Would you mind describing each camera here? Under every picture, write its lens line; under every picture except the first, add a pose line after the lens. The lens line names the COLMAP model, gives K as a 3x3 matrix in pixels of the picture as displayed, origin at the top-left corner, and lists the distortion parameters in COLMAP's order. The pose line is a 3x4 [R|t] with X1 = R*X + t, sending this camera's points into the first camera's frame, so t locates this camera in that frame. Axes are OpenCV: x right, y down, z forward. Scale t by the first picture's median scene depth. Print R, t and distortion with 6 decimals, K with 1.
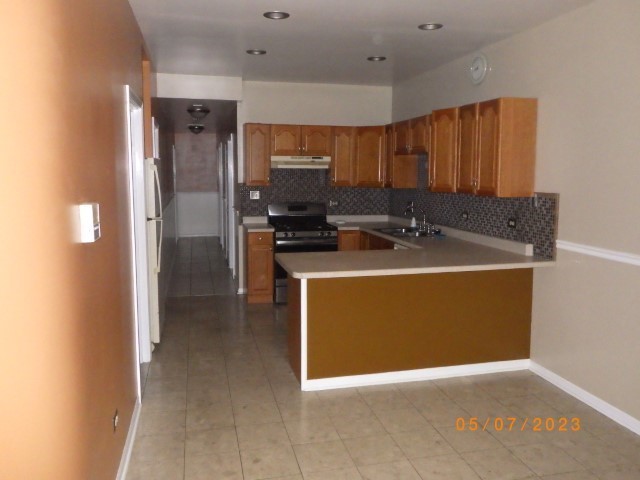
lens RADIAL K [[530.8, 0, 320.2], [0, 530.8, 227.2], [0, 0, 1]] dist [-0.012847, 0.001384]
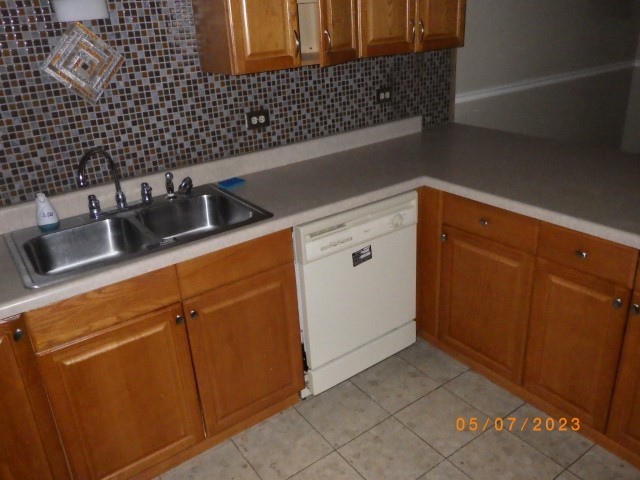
lens RADIAL K [[530.8, 0, 320.2], [0, 530.8, 227.2], [0, 0, 1]] dist [-0.012847, 0.001384]
pose [[-0.373666, -0.331479, 0.866311, -0.145783], [0.156968, 0.897897, 0.411270, -0.094718], [-0.914185, 0.289661, -0.283482, 0.877163]]
